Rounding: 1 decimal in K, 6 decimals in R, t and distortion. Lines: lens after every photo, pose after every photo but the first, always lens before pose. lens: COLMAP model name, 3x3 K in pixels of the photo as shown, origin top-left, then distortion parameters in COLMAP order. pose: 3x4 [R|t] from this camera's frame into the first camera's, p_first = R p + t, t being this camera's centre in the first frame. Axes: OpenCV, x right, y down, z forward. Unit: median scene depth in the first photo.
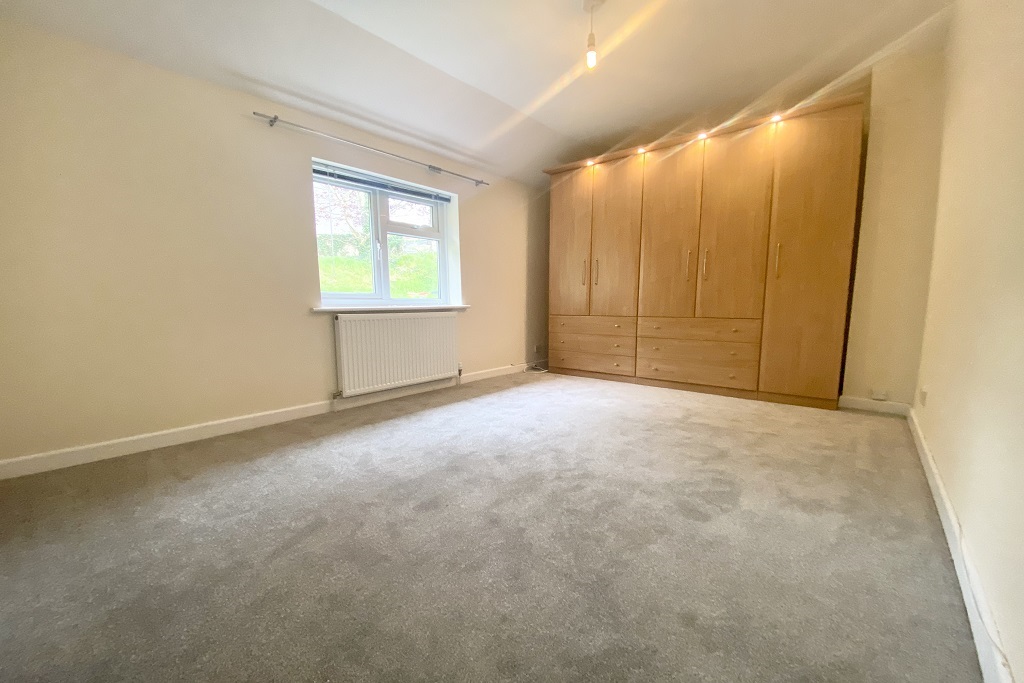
lens RADIAL K [[411.0, 0, 511.0], [0, 411.0, 350.6], [0, 0, 1]] dist [0.022783, -0.022670]
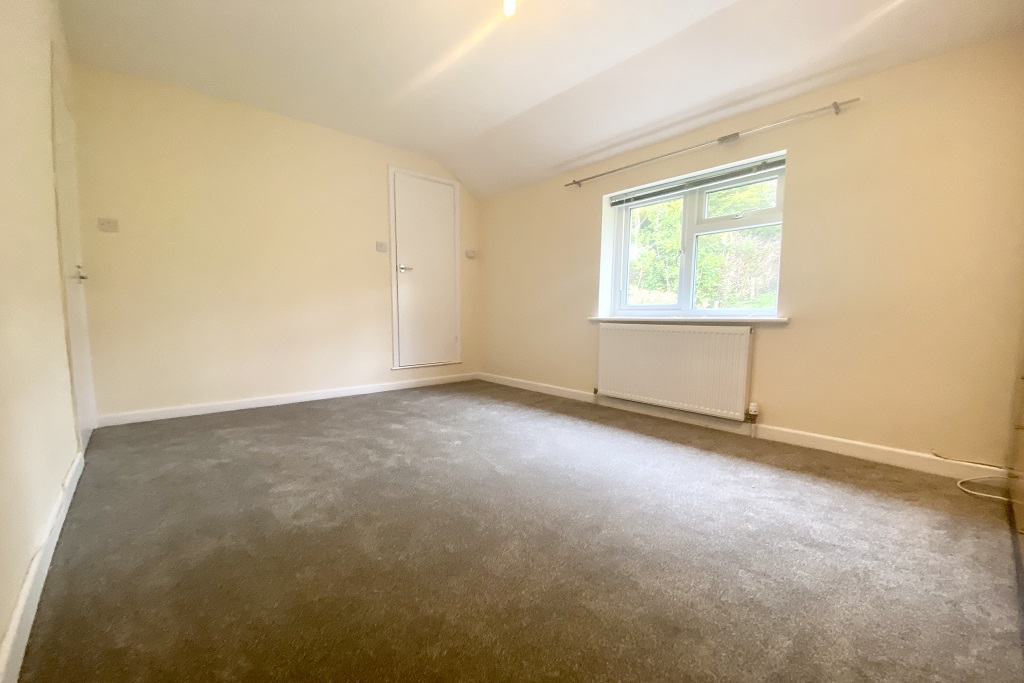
lens RADIAL K [[424.7, 0, 512.0], [0, 424.7, 341.5], [0, 0, 1]] dist [0.017589, 0.000007]
pose [[-0.134550, 0.078726, -0.987775, 0.791195], [-0.120560, 0.988133, 0.095176, -0.116937], [0.983545, 0.131892, -0.123463, 0.887407]]
